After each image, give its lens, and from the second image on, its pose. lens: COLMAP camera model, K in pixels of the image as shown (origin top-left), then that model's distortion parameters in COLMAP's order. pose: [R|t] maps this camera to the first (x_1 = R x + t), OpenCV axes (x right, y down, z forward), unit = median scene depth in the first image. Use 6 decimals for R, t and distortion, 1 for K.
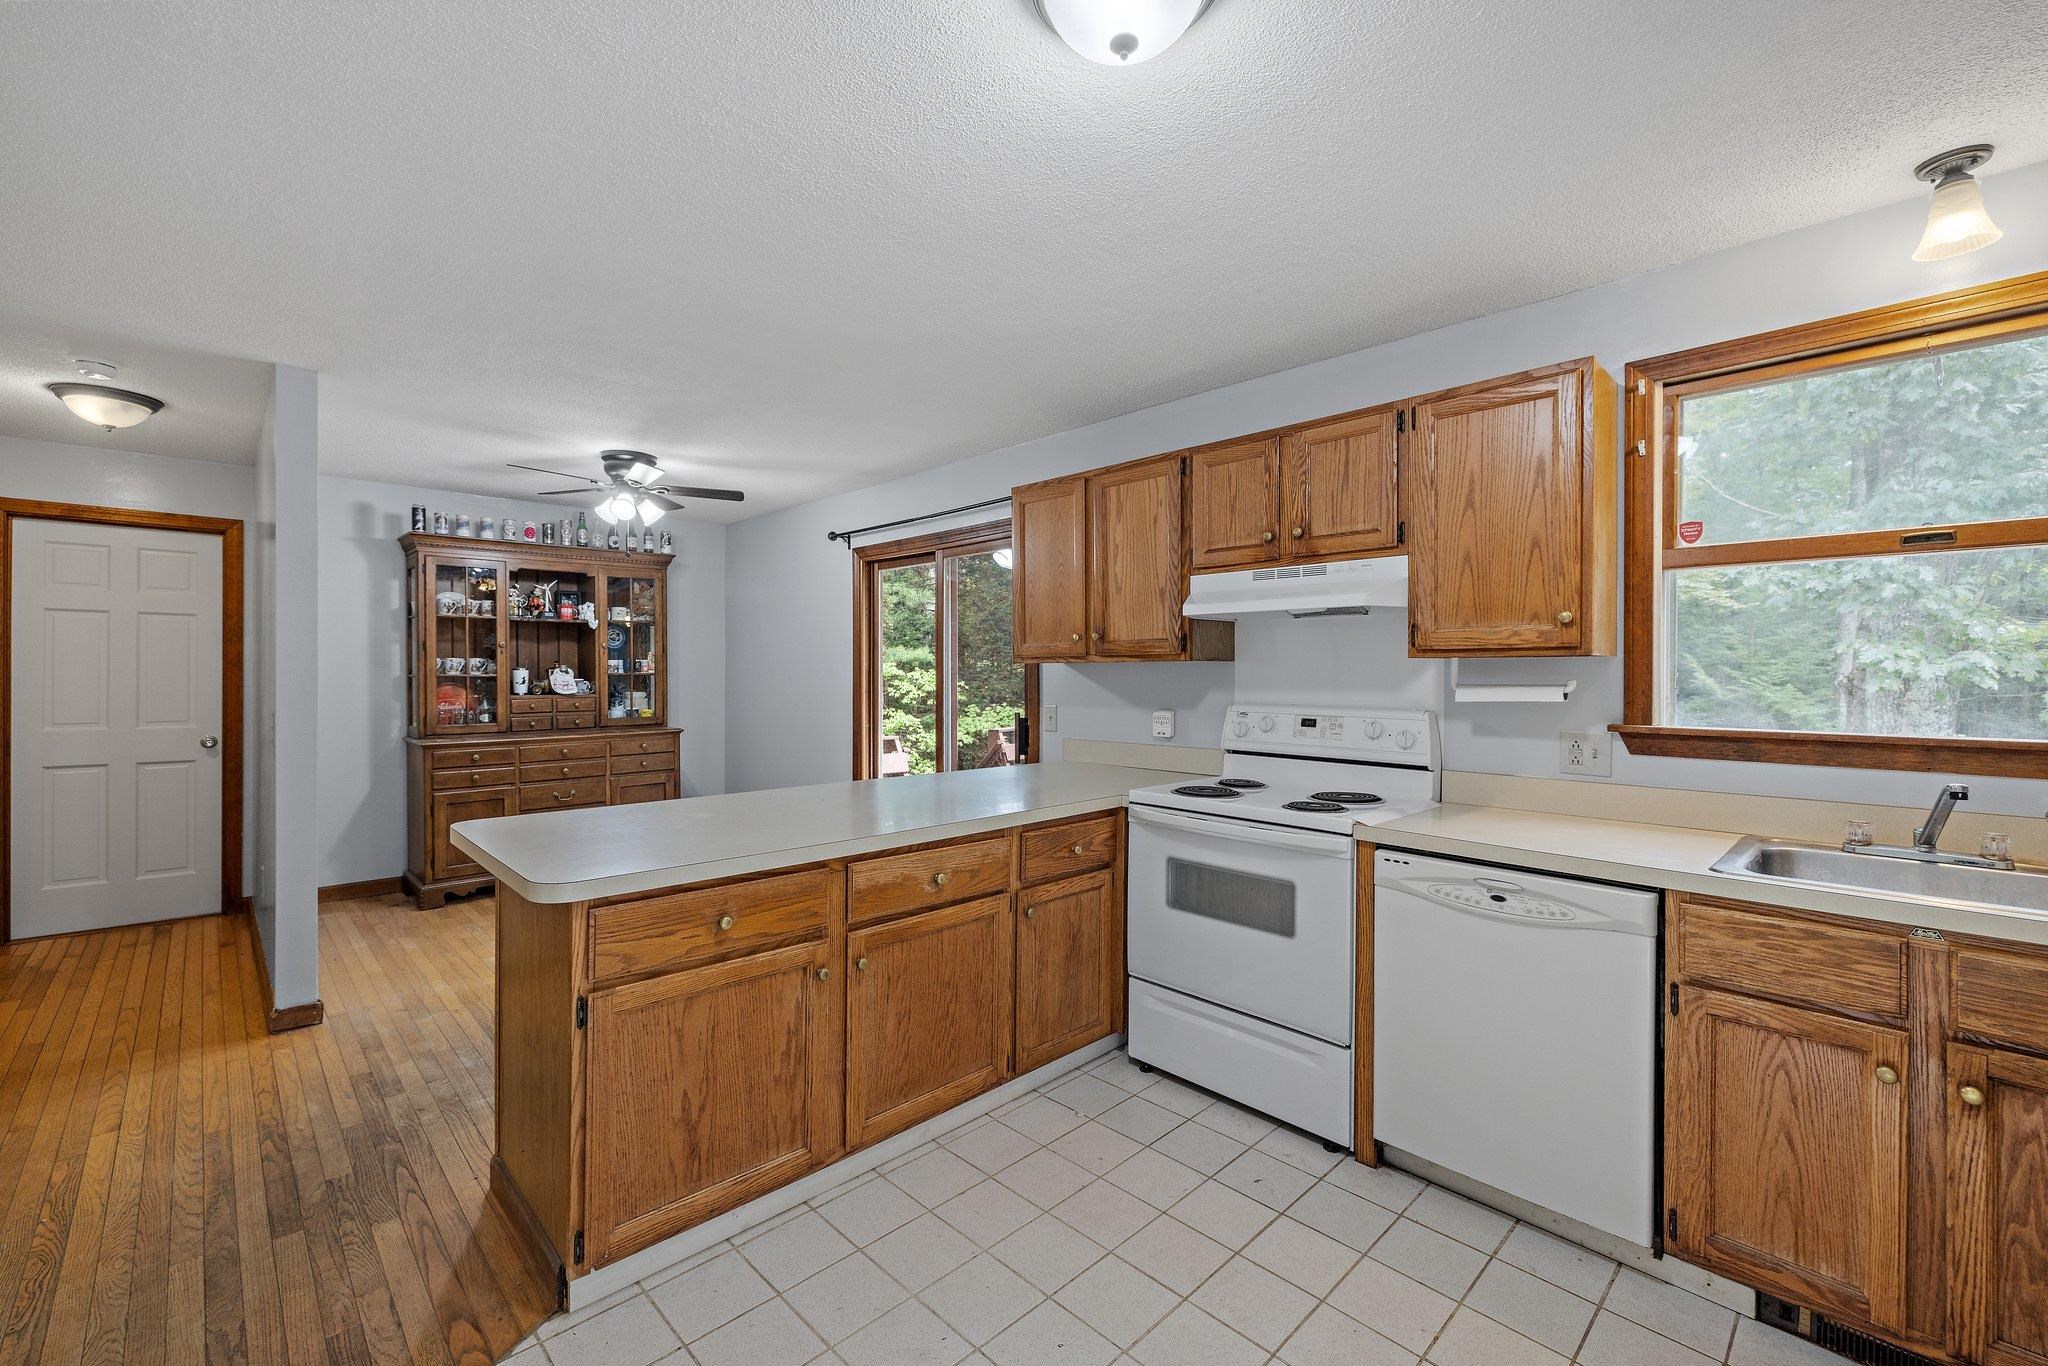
lens RADIAL K [[856.7, 0, 1005.3], [0, 856.7, 679.0], [0, 0, 1]] dist [-0.000500, -0.000184]
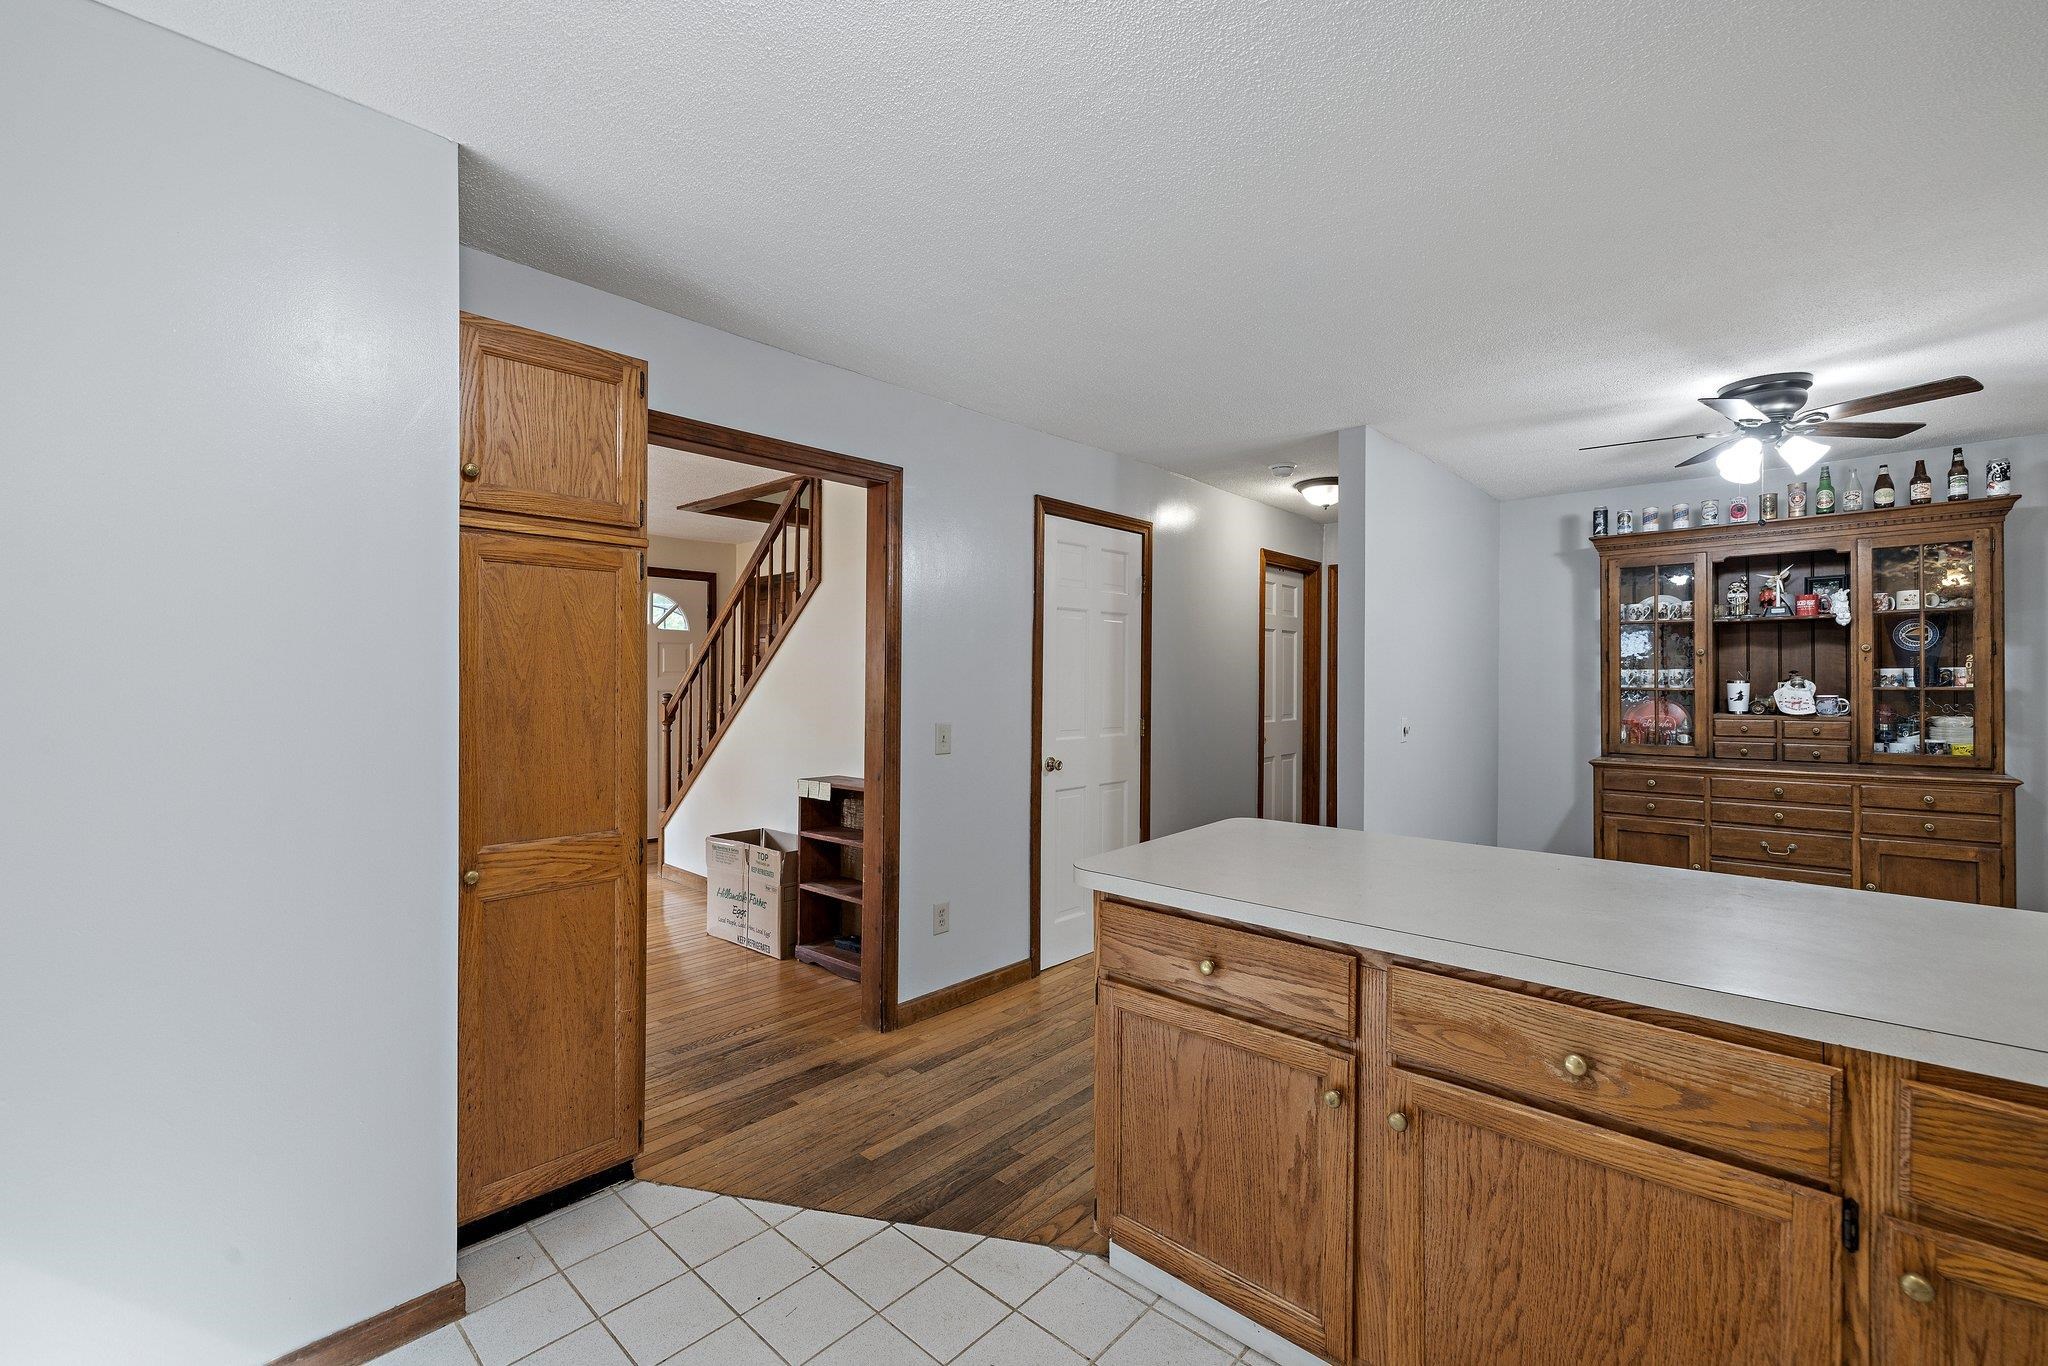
lens RADIAL K [[856.7, 0, 1005.3], [0, 856.7, 679.0], [0, 0, 1]] dist [-0.000500, -0.000184]
pose [[0.061198, -0.004534, -0.998115, 0.201823], [-0.011997, 0.999914, -0.005278, -0.001598], [0.998054, 0.012298, 0.061138, 0.273703]]
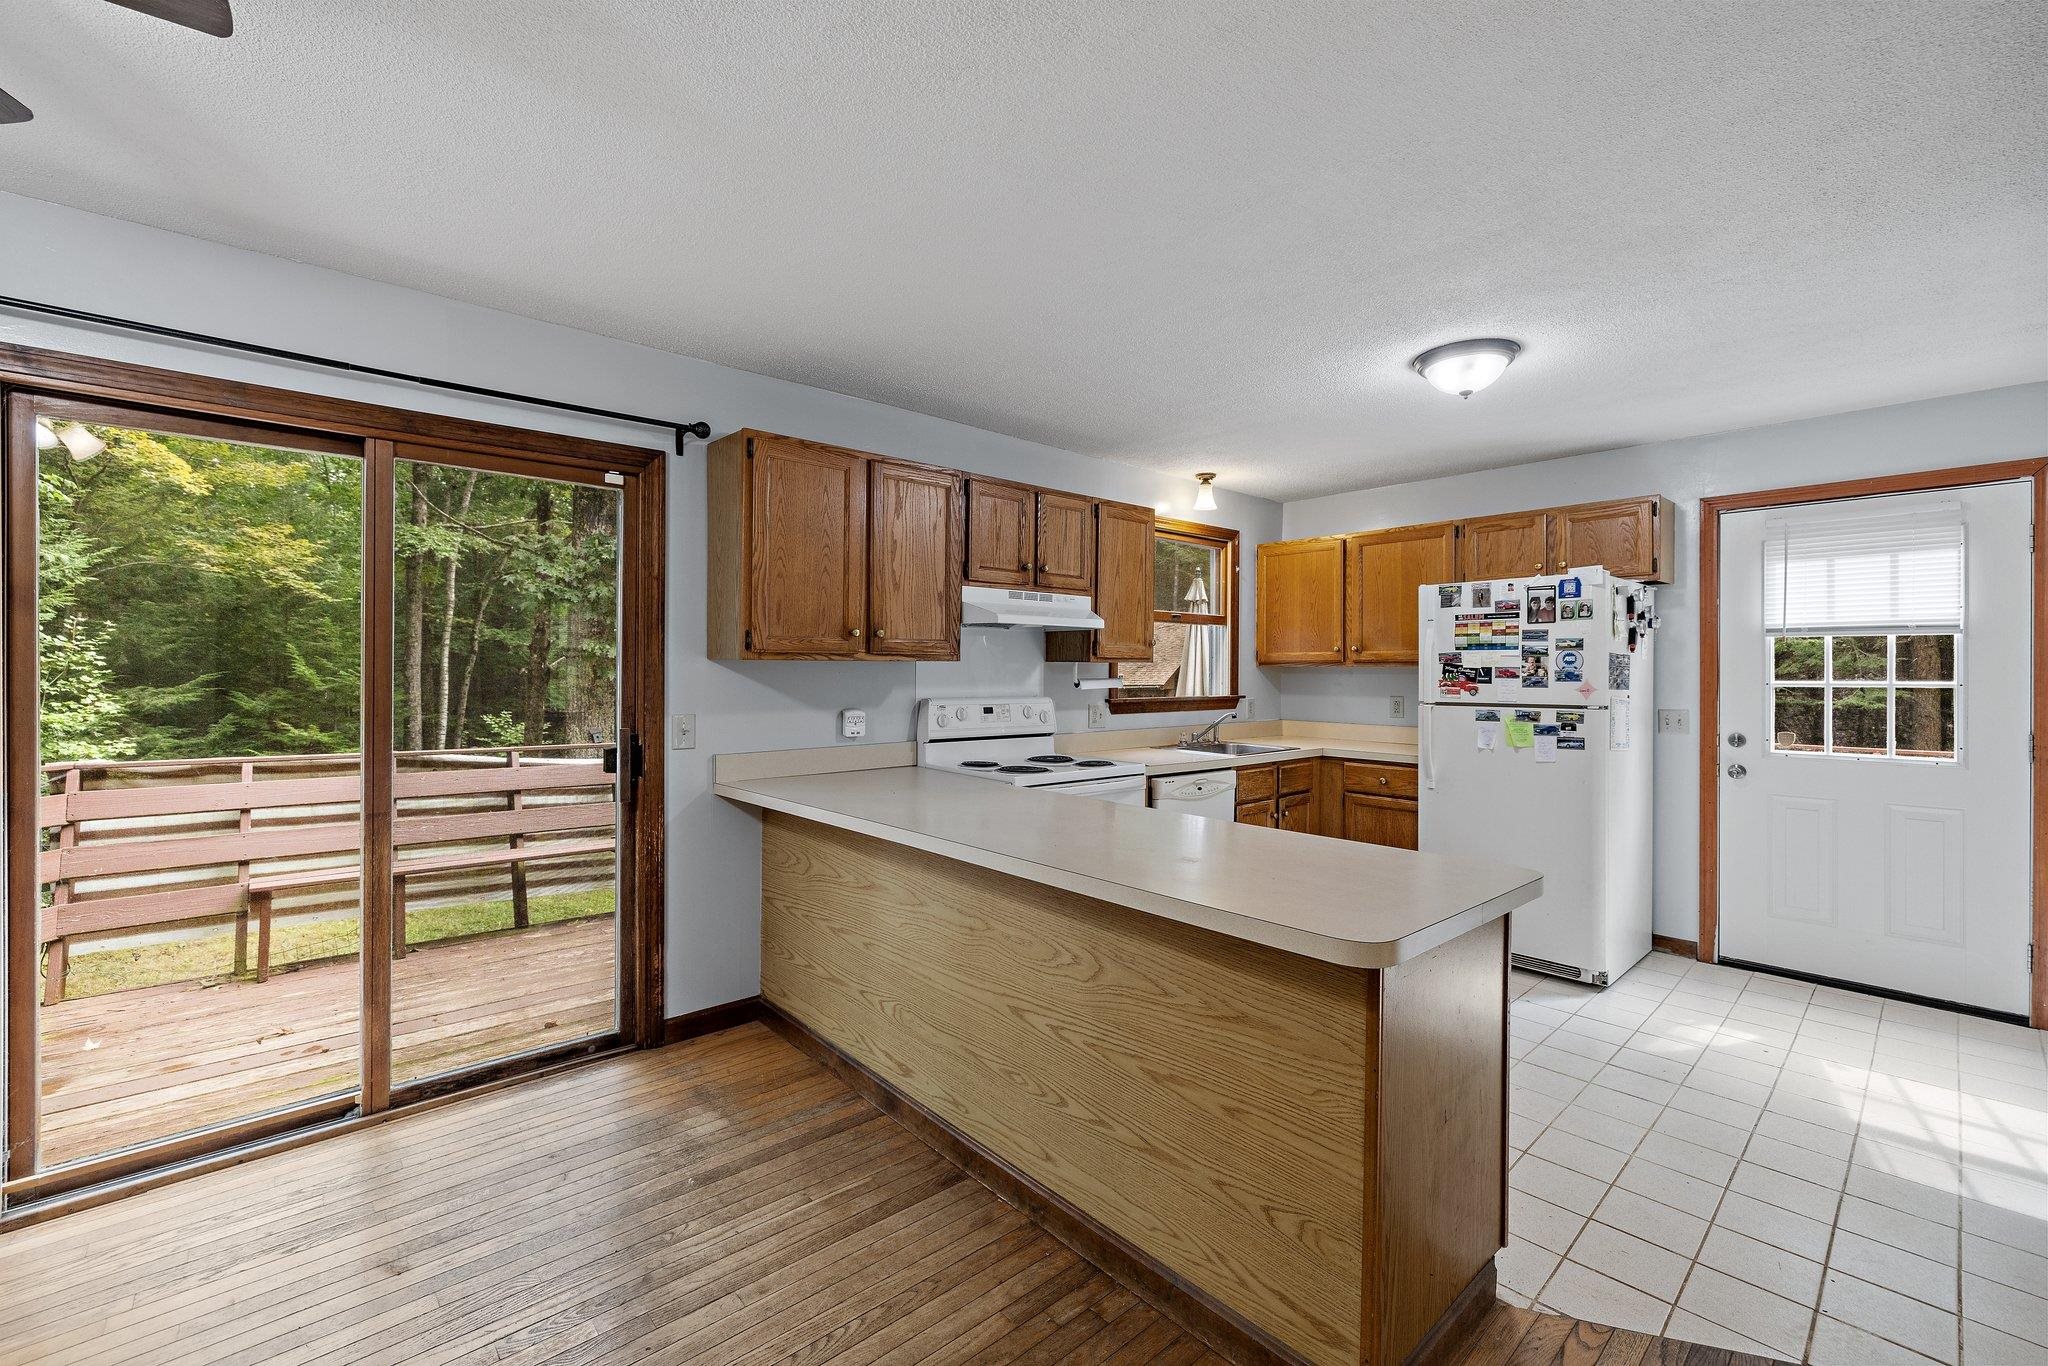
lens RADIAL K [[847.2, 0, 1020.7], [0, 847.2, 673.4], [0, 0, 1]] dist [-0.012495, -0.000139]
pose [[0.020339, -0.007817, 0.999763, -0.533331], [0.003430, 0.999964, 0.007749, -0.008112], [-0.999787, 0.003271, 0.020365, 0.539851]]
